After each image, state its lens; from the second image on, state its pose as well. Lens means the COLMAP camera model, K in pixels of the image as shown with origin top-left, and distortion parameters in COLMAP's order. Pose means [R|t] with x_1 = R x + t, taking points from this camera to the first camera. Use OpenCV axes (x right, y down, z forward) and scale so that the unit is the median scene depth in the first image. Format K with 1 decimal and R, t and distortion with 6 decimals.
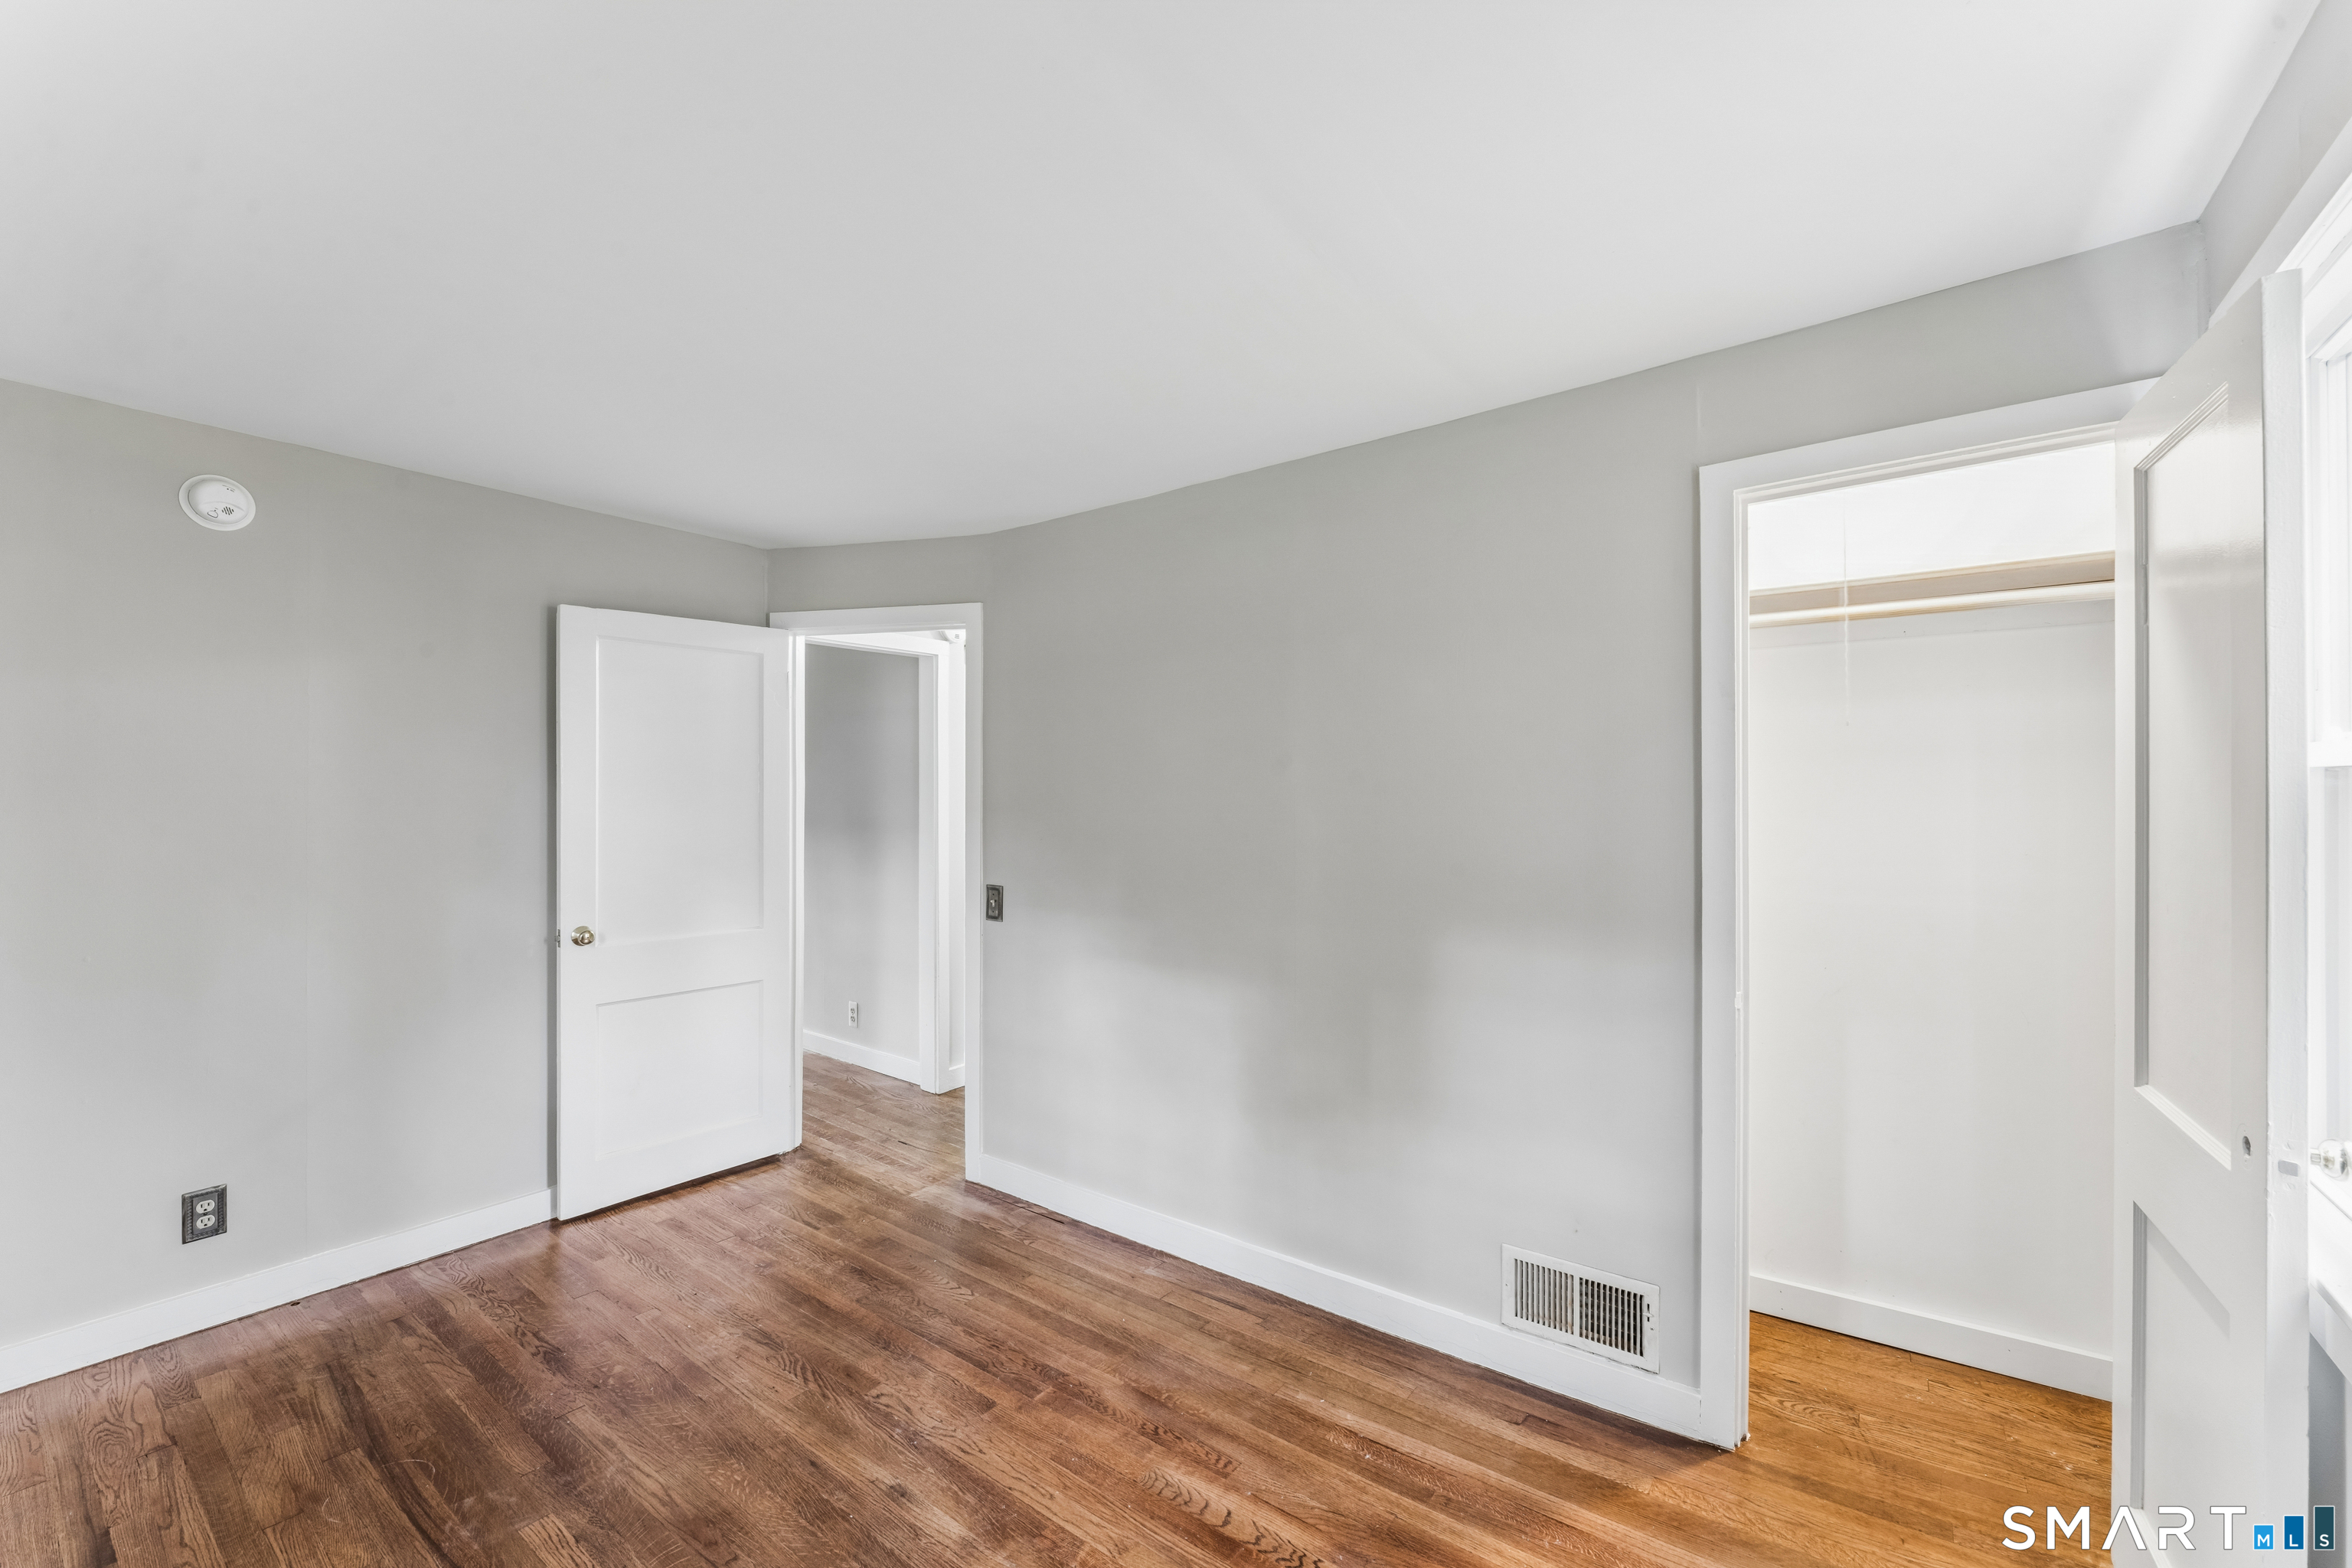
lens RADIAL K [[950.7, 0, 1170.5], [0, 950.7, 786.0], [0, 0, 1]] dist [0.001317, -0.000116]
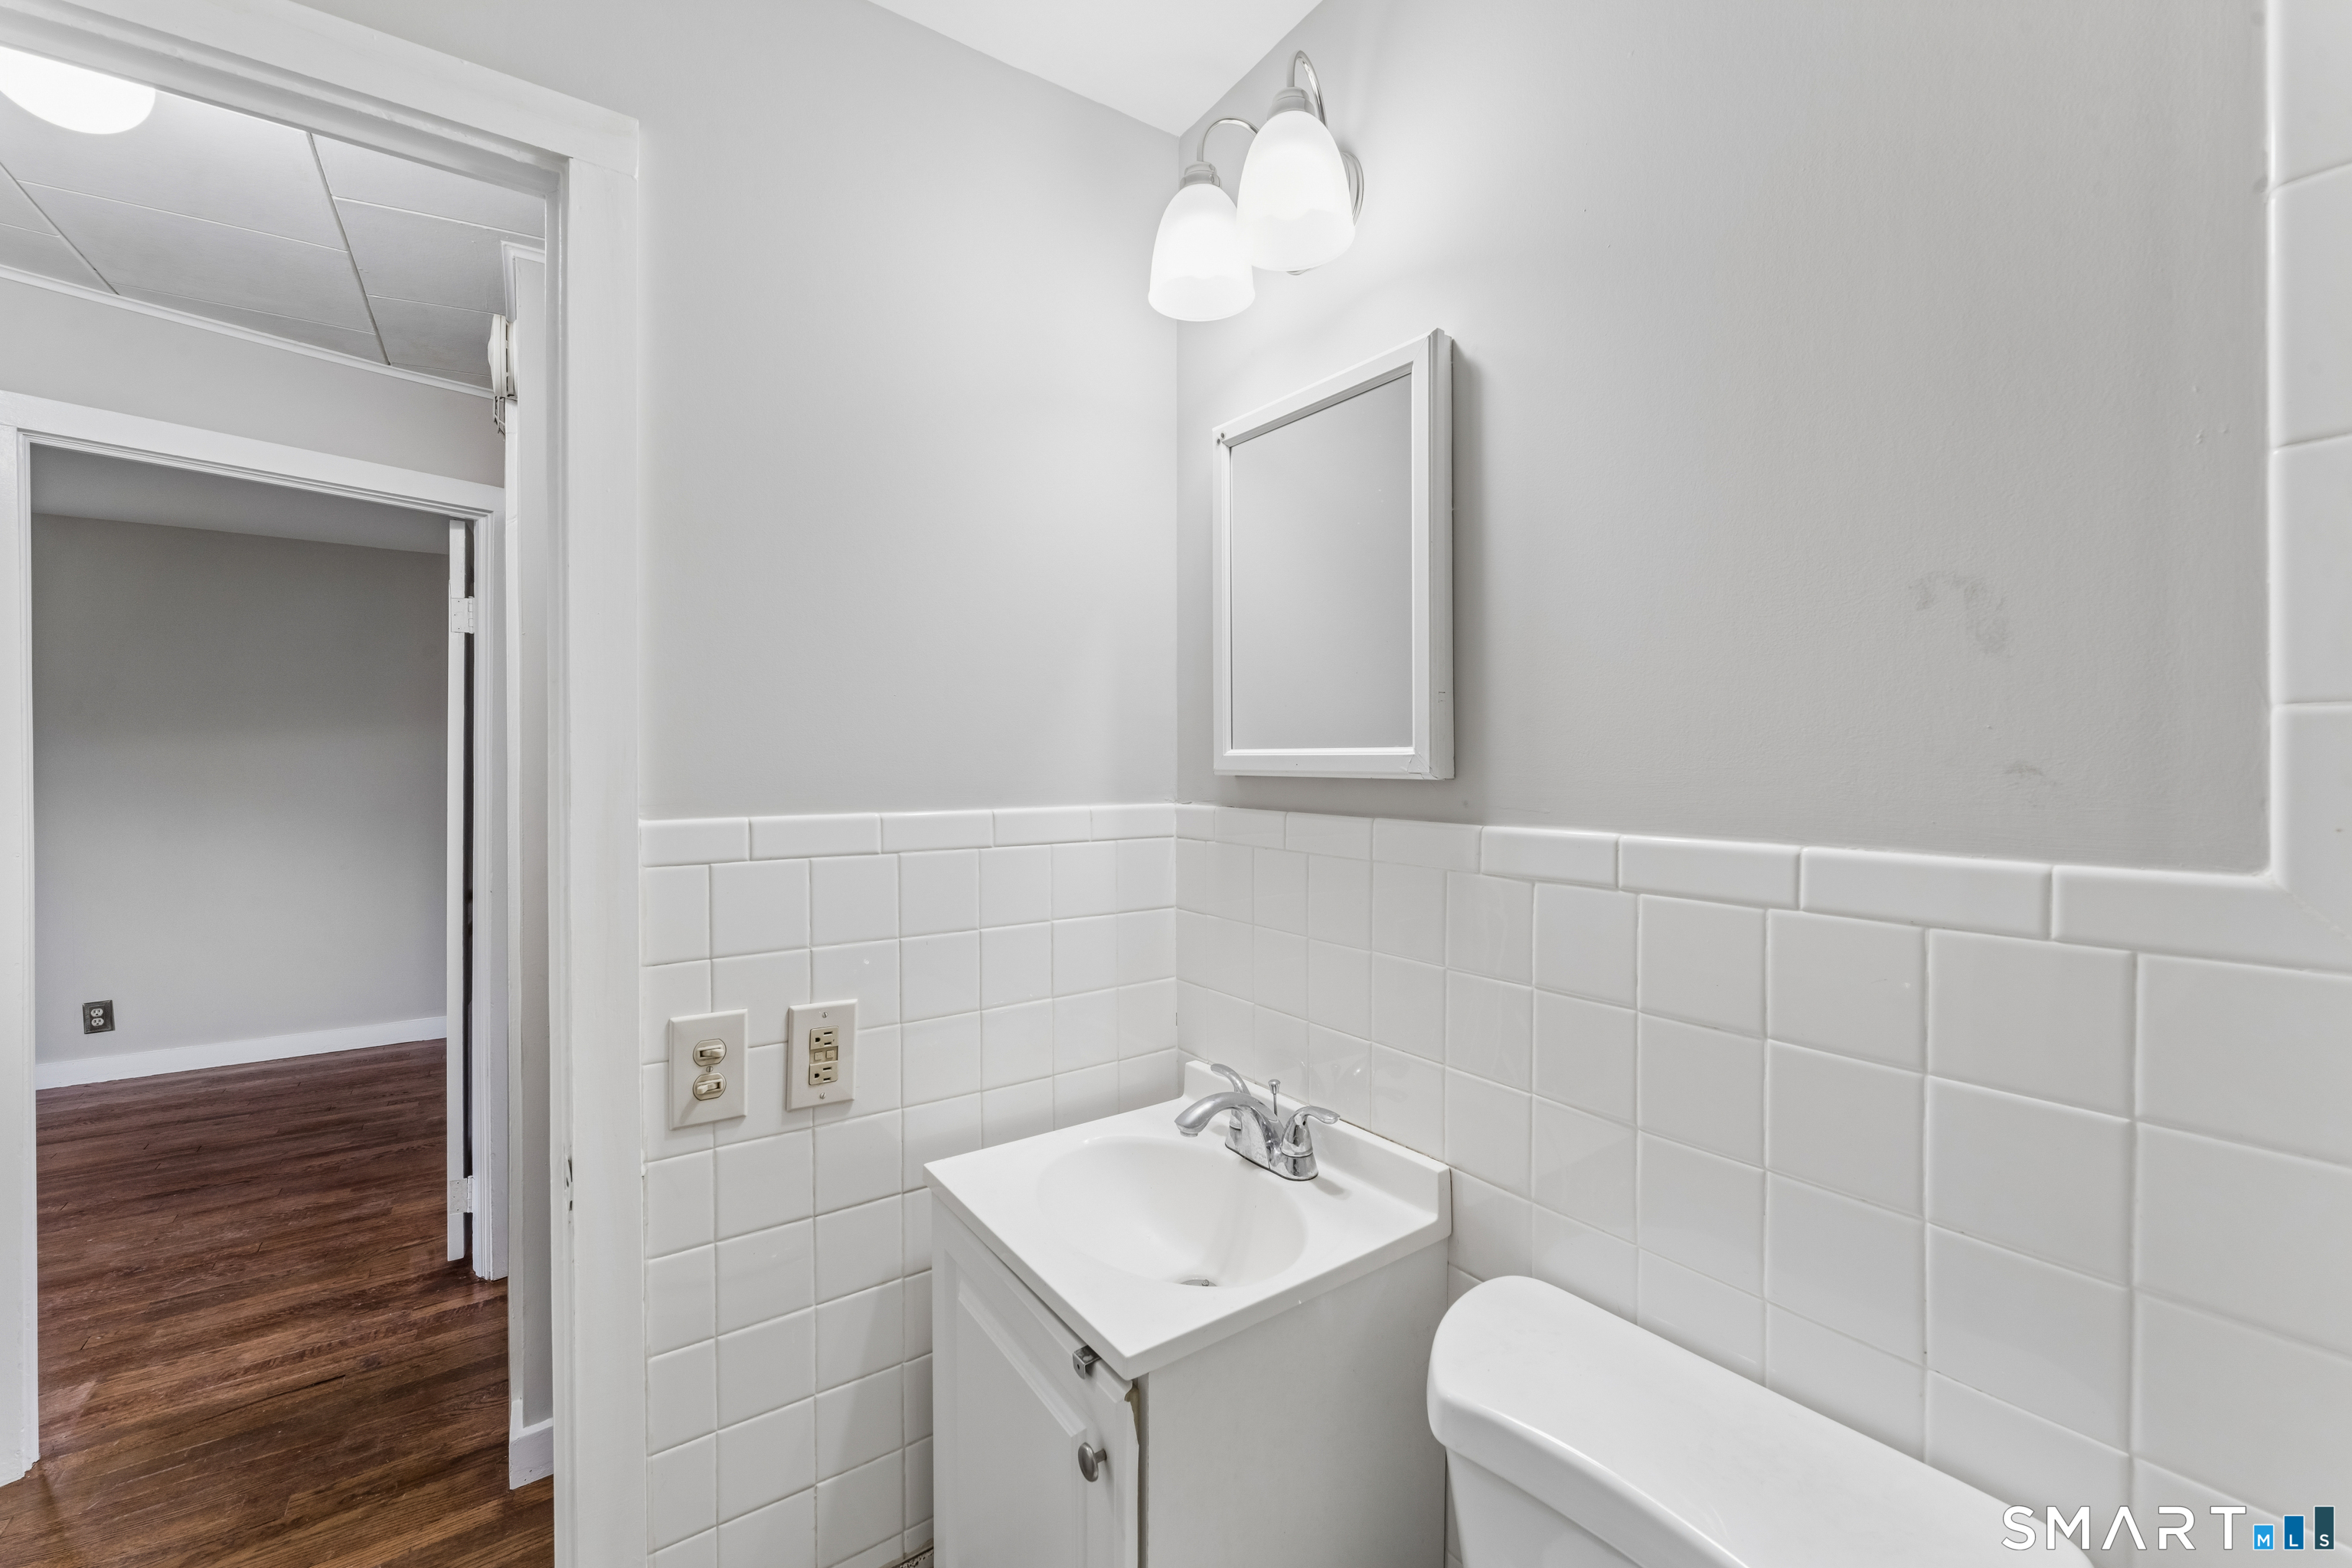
lens RADIAL K [[950.7, 0, 1179.4], [0, 950.7, 779.2], [0, 0, 1]] dist [0.001317, -0.000116]
pose [[-0.314783, 0.020953, -0.948932, 0.136611], [0.000748, 0.999761, 0.021827, 0.010345], [0.949163, 0.006161, -0.314723, 2.570168]]
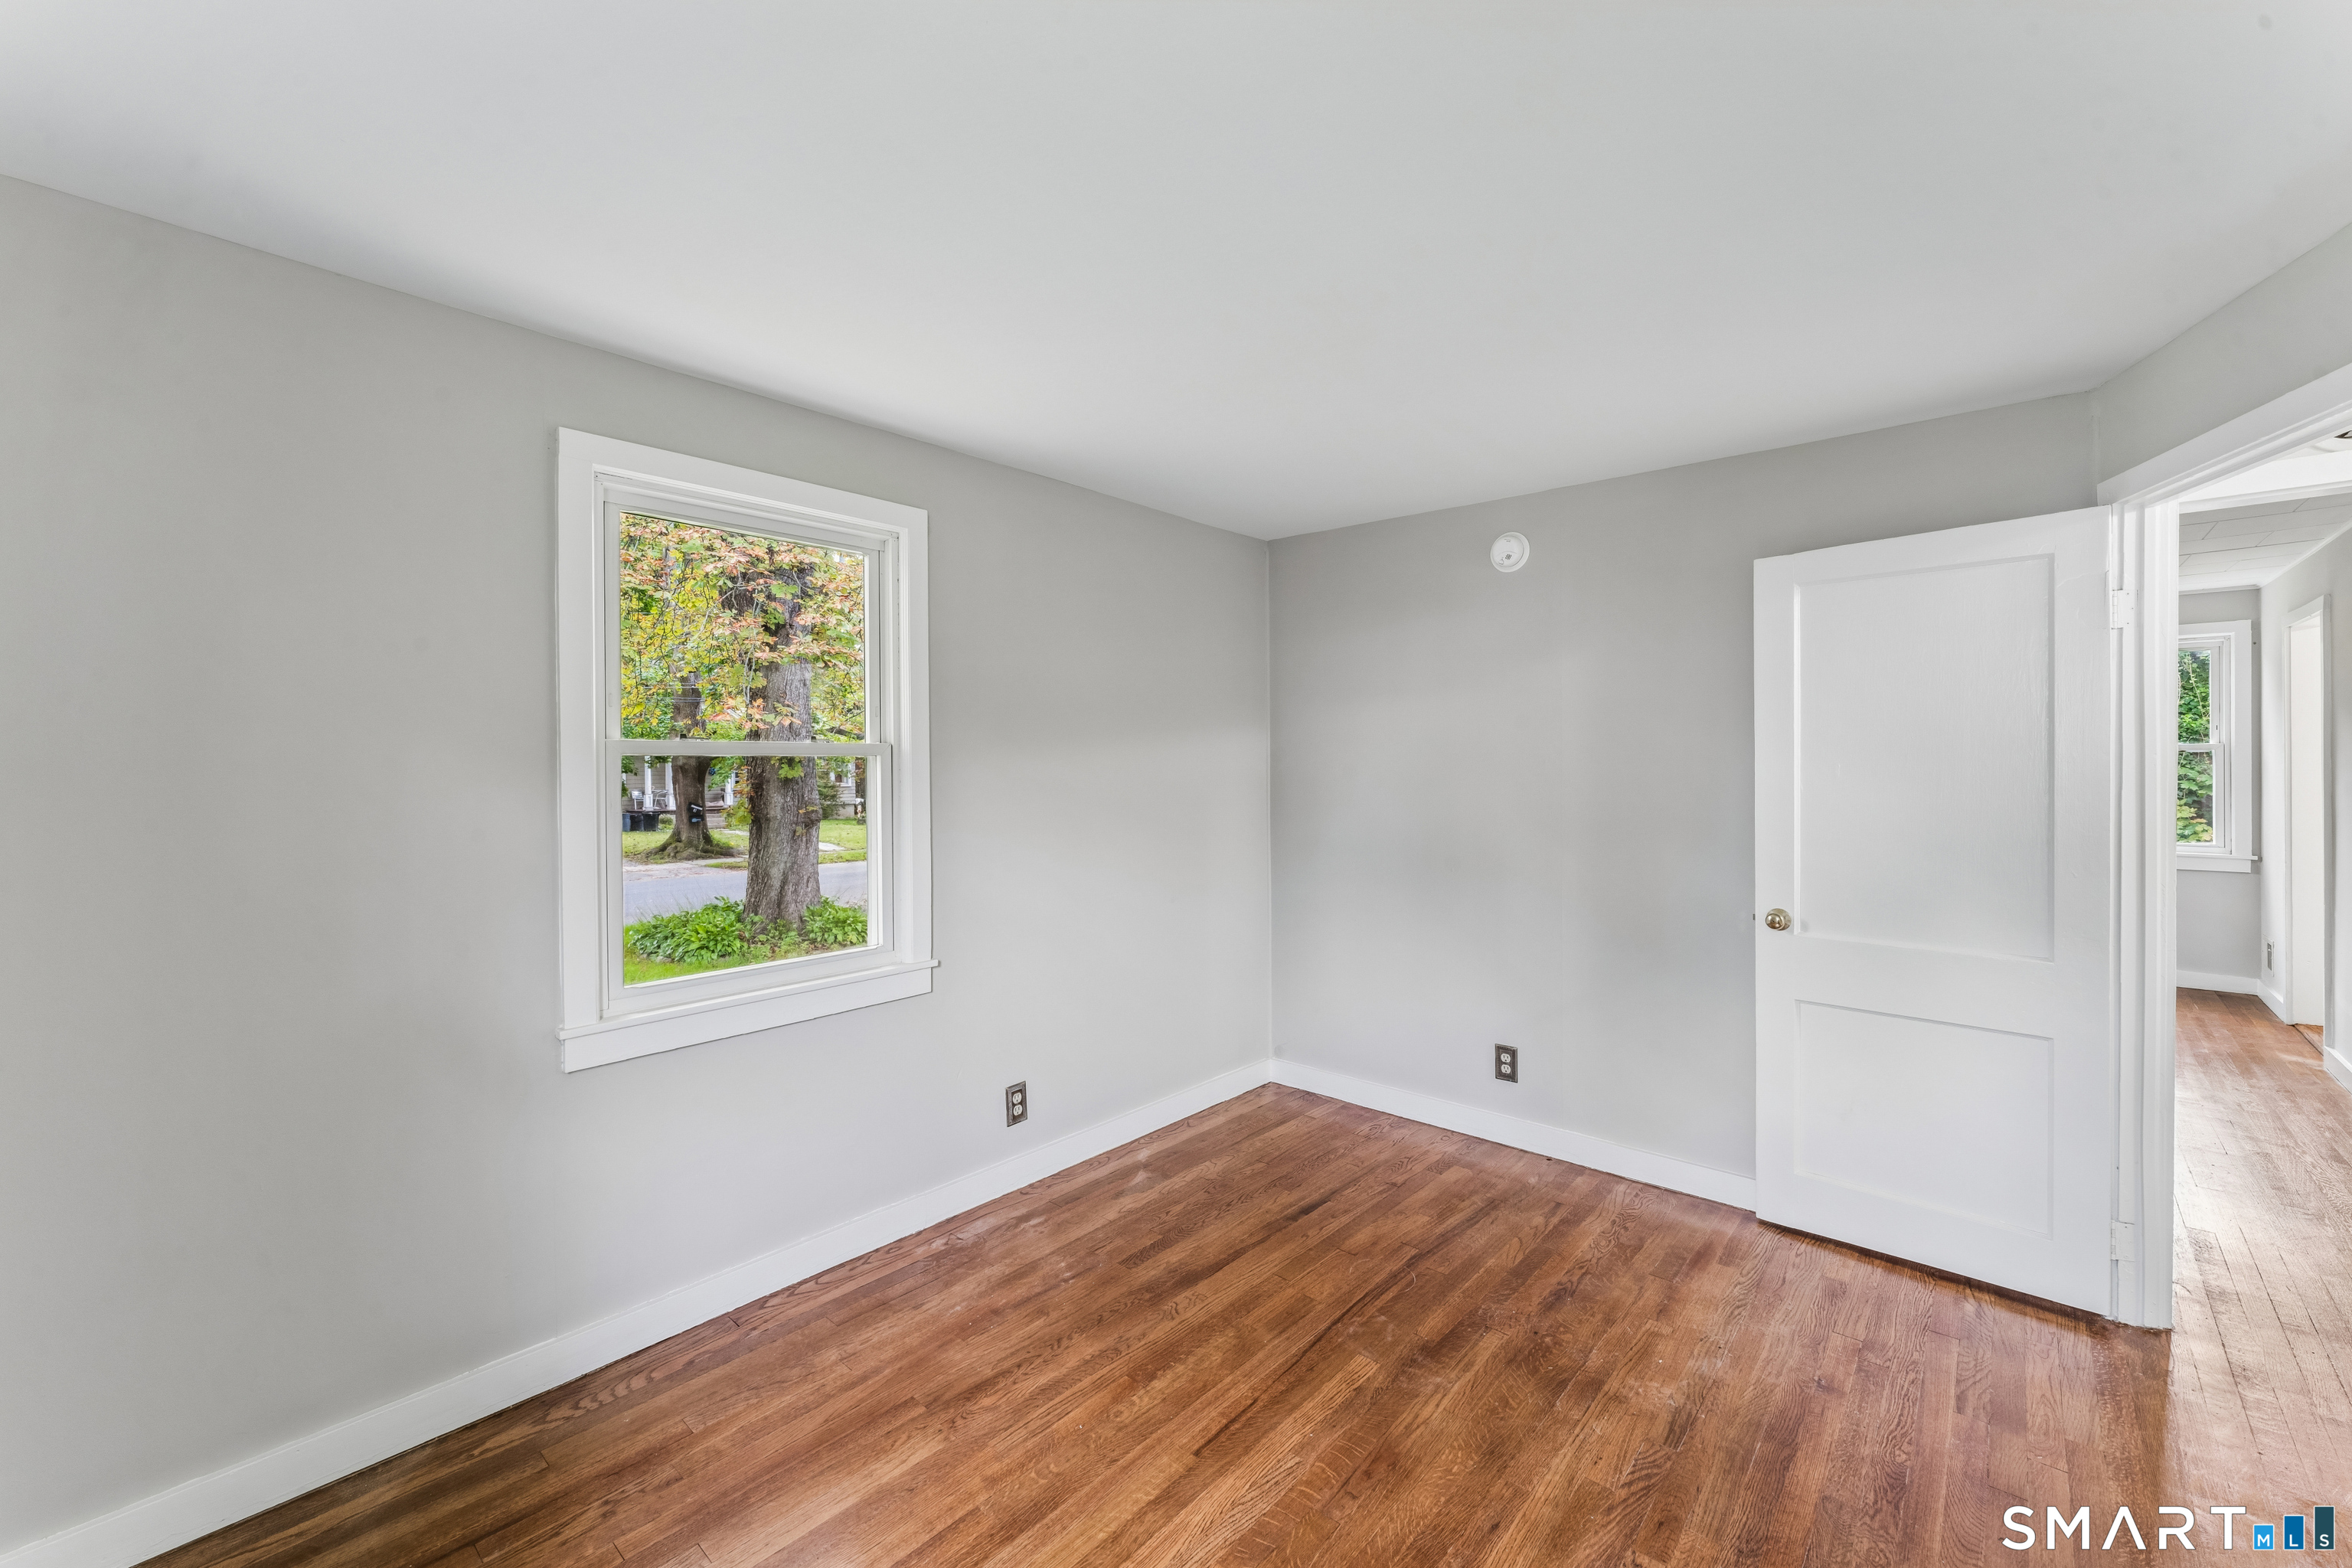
lens RADIAL K [[950.7, 0, 1182.8], [0, 950.7, 775.3], [0, 0, 1]] dist [0.001317, -0.000116]
pose [[-0.072277, 0.008900, -0.997345, 0.412592], [0.010582, 0.999911, 0.008157, 0.009018], [0.997328, -0.009964, -0.072365, 0.631719]]
